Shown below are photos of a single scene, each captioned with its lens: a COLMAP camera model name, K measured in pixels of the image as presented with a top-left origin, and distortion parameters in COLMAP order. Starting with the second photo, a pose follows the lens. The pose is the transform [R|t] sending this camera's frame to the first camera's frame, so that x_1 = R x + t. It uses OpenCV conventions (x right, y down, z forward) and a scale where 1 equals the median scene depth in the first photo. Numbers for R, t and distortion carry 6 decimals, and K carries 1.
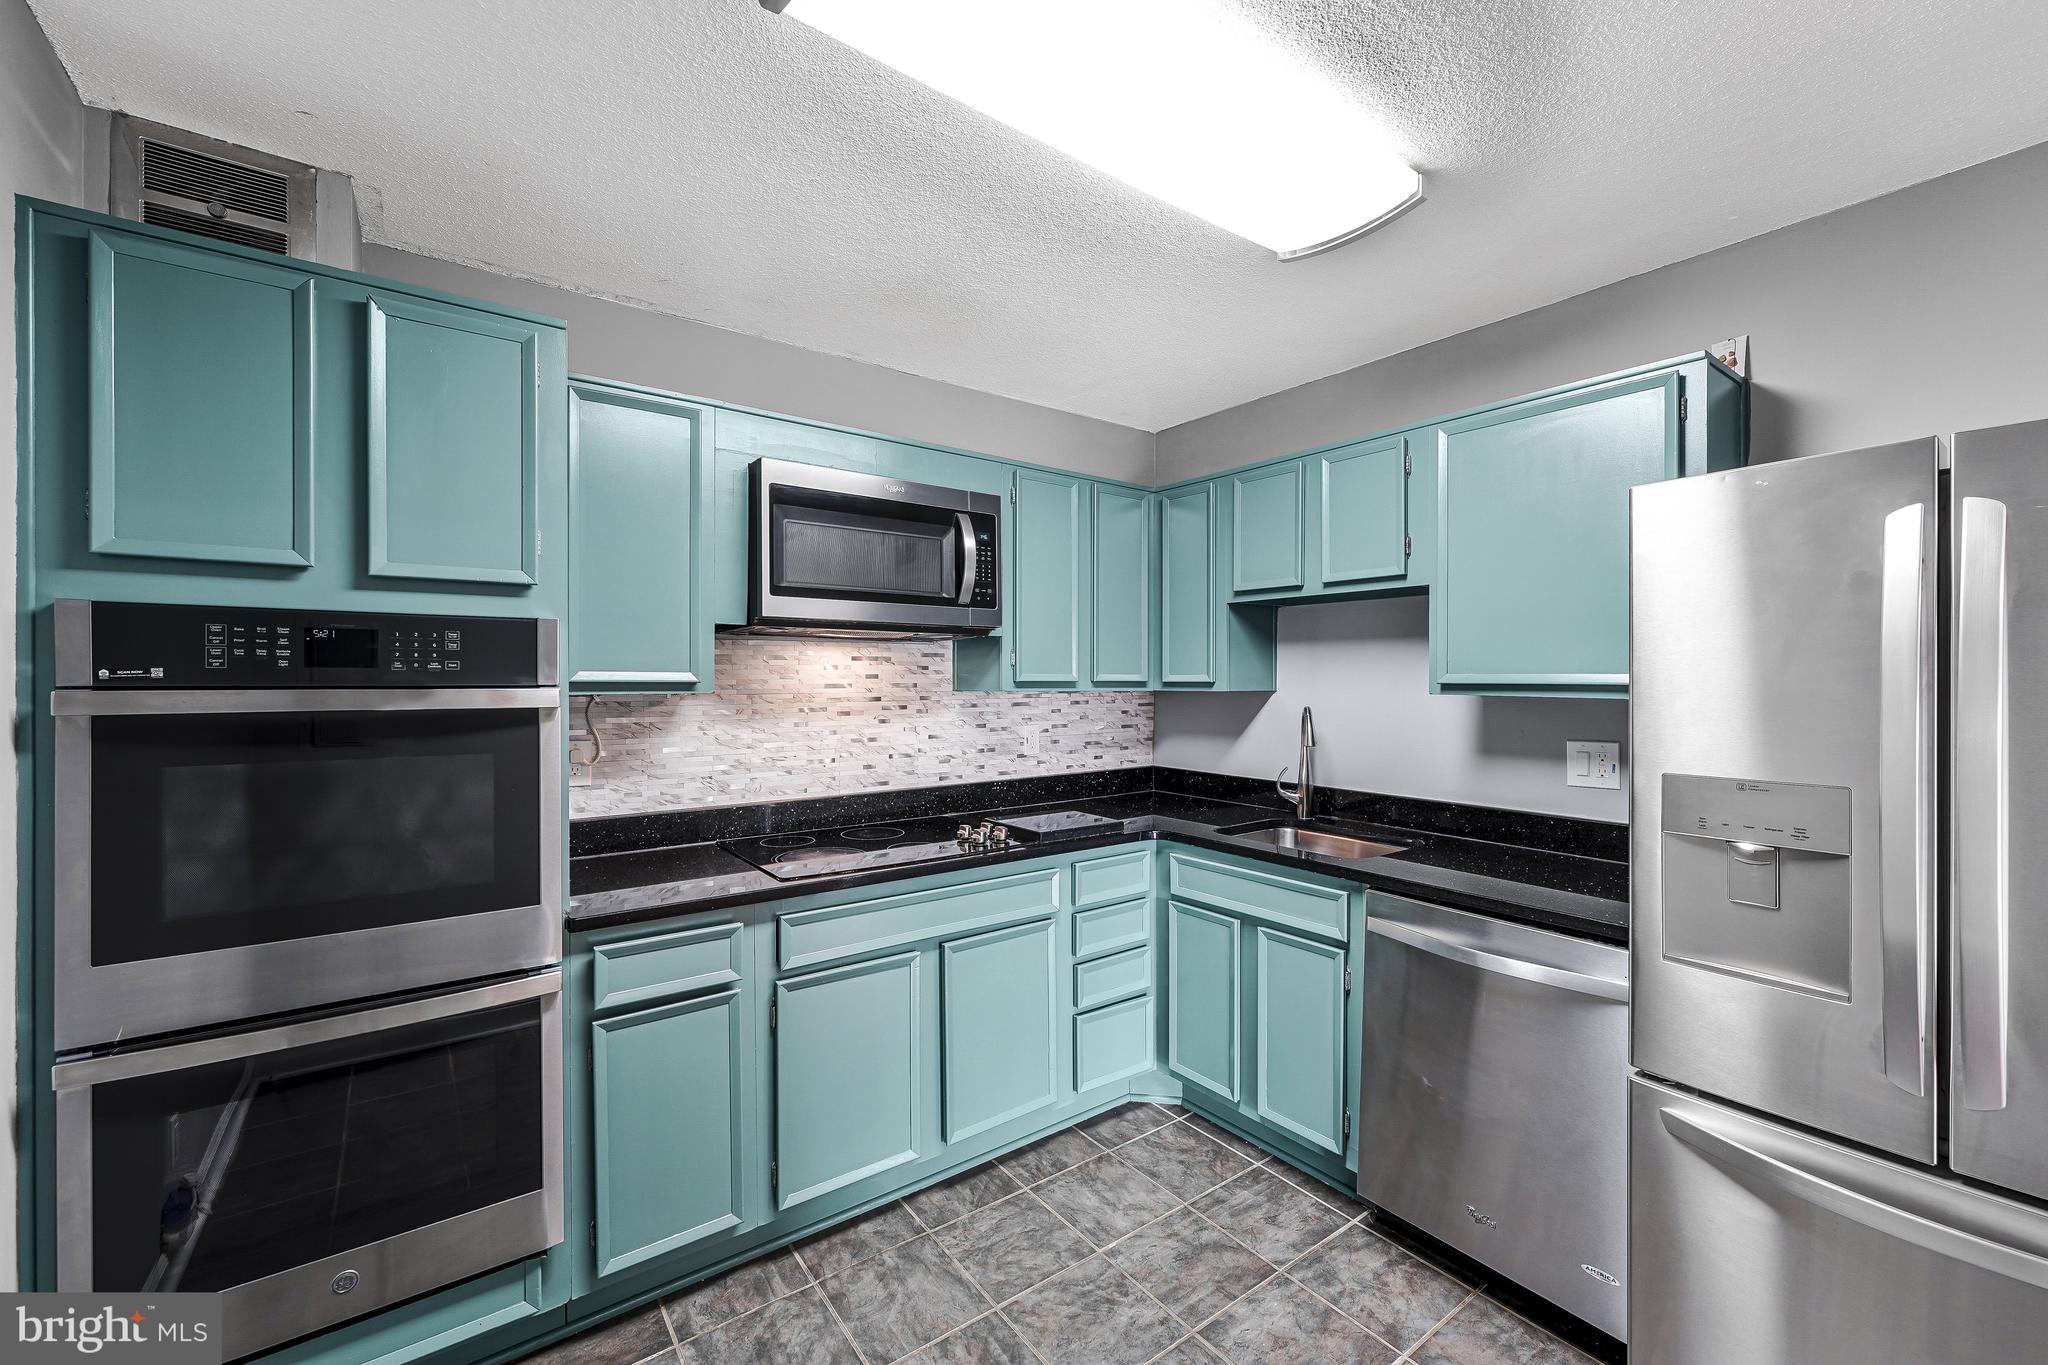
lens RADIAL K [[828.7, 0, 1024.0], [0, 828.7, 682.5], [0, 0, 1]] dist [0.001387, 0.000528]
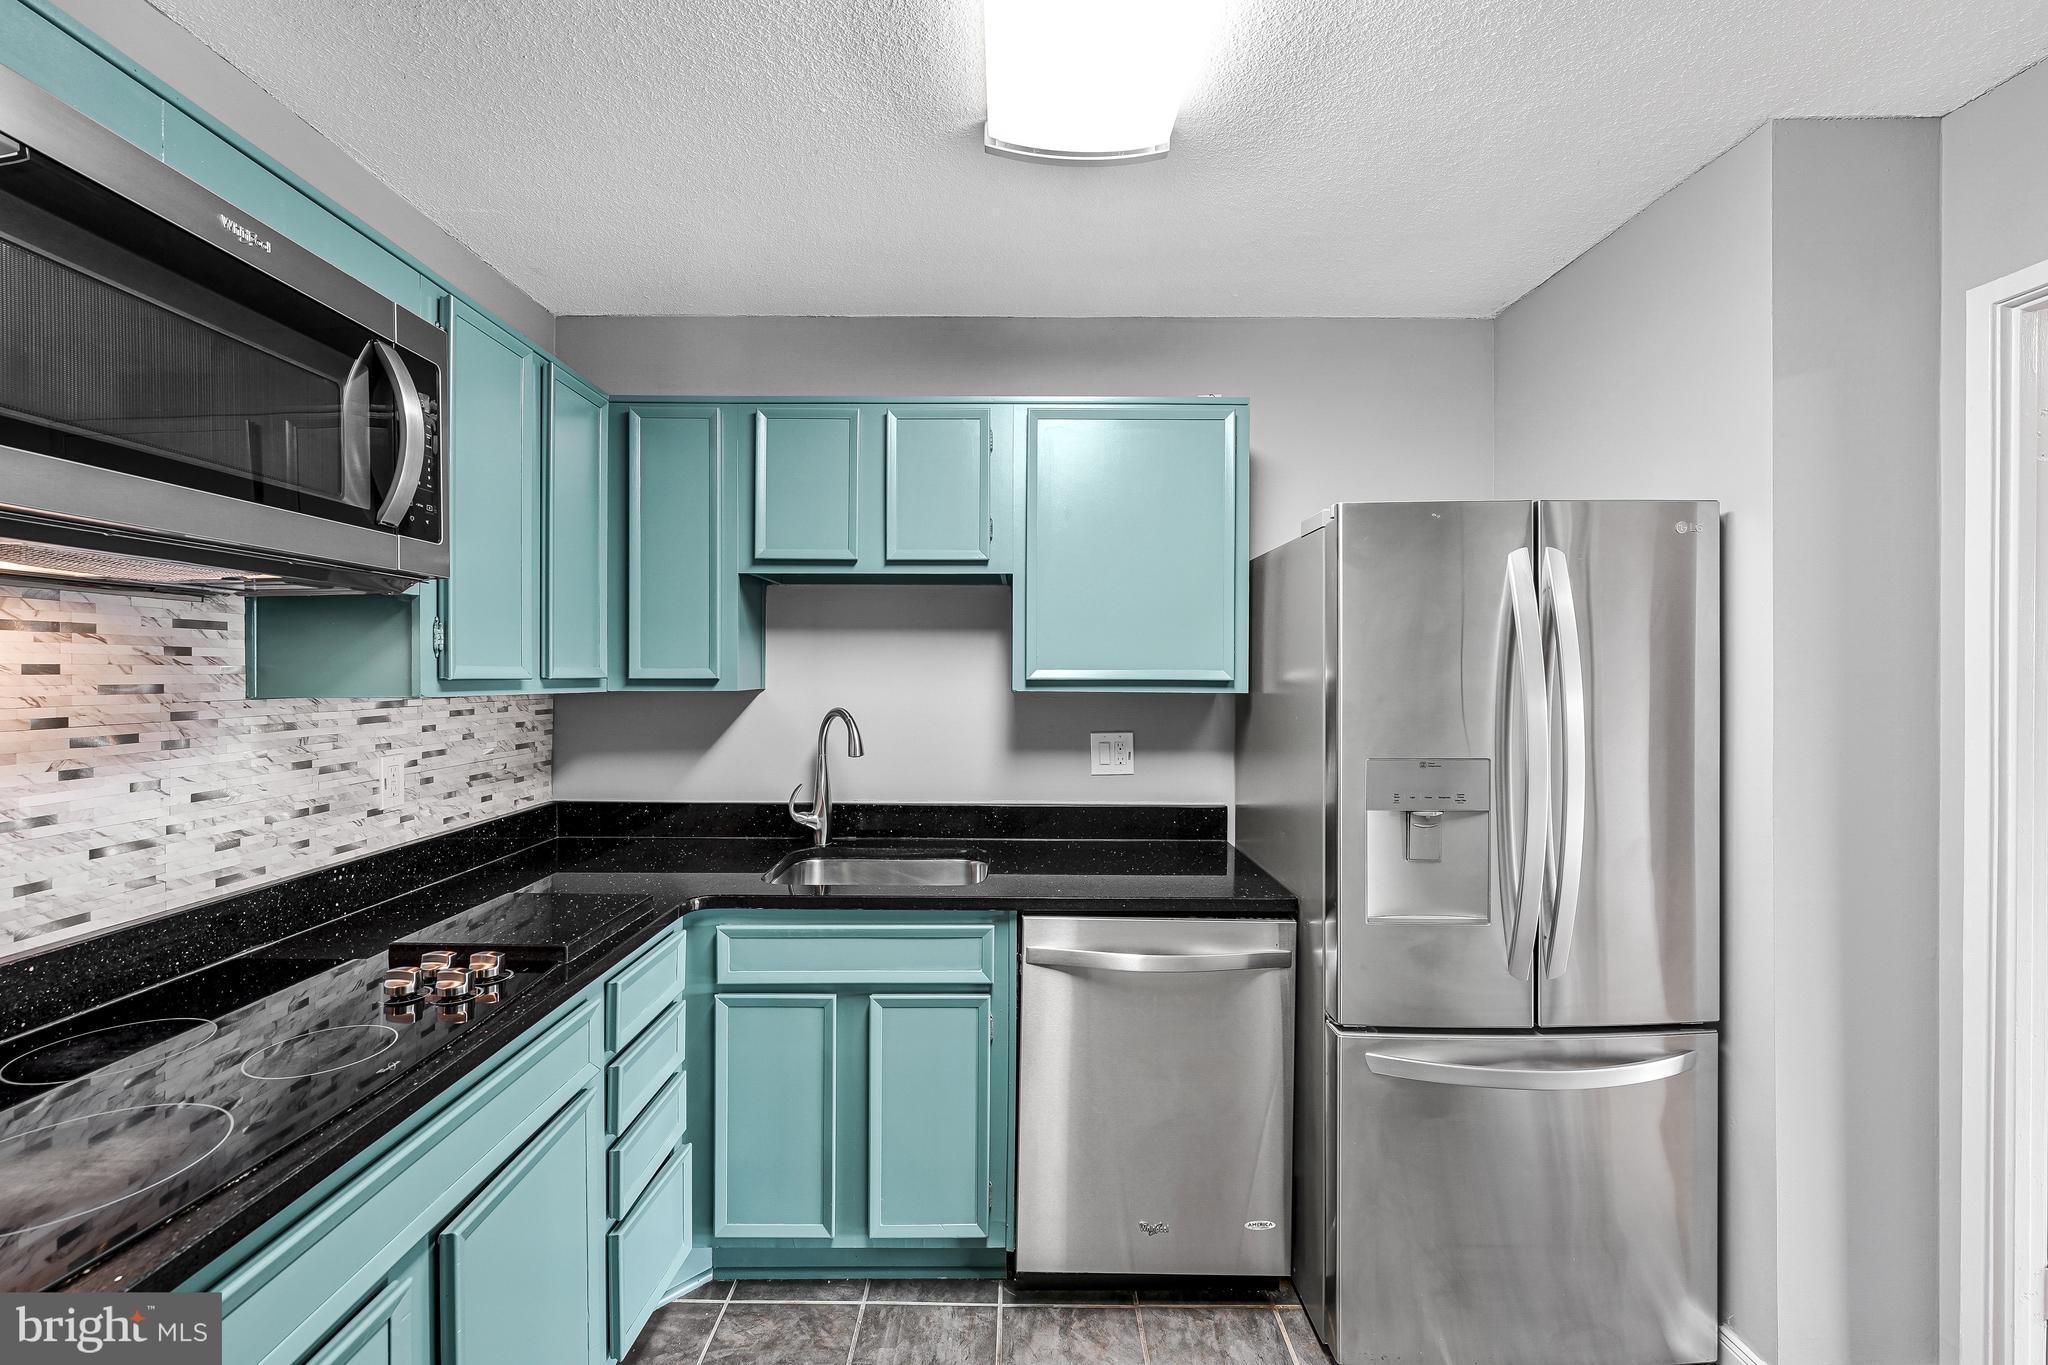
lens RADIAL K [[857.2, 0, 1016.7], [0, 857.2, 673.6], [0, 0, 1]] dist [-0.001568, 0.000220]
pose [[0.597162, 0.000205, 0.802120, -0.232027], [0.002344, 0.999995, -0.002001, -0.003045], [-0.802117, 0.003075, 0.597159, 0.345608]]
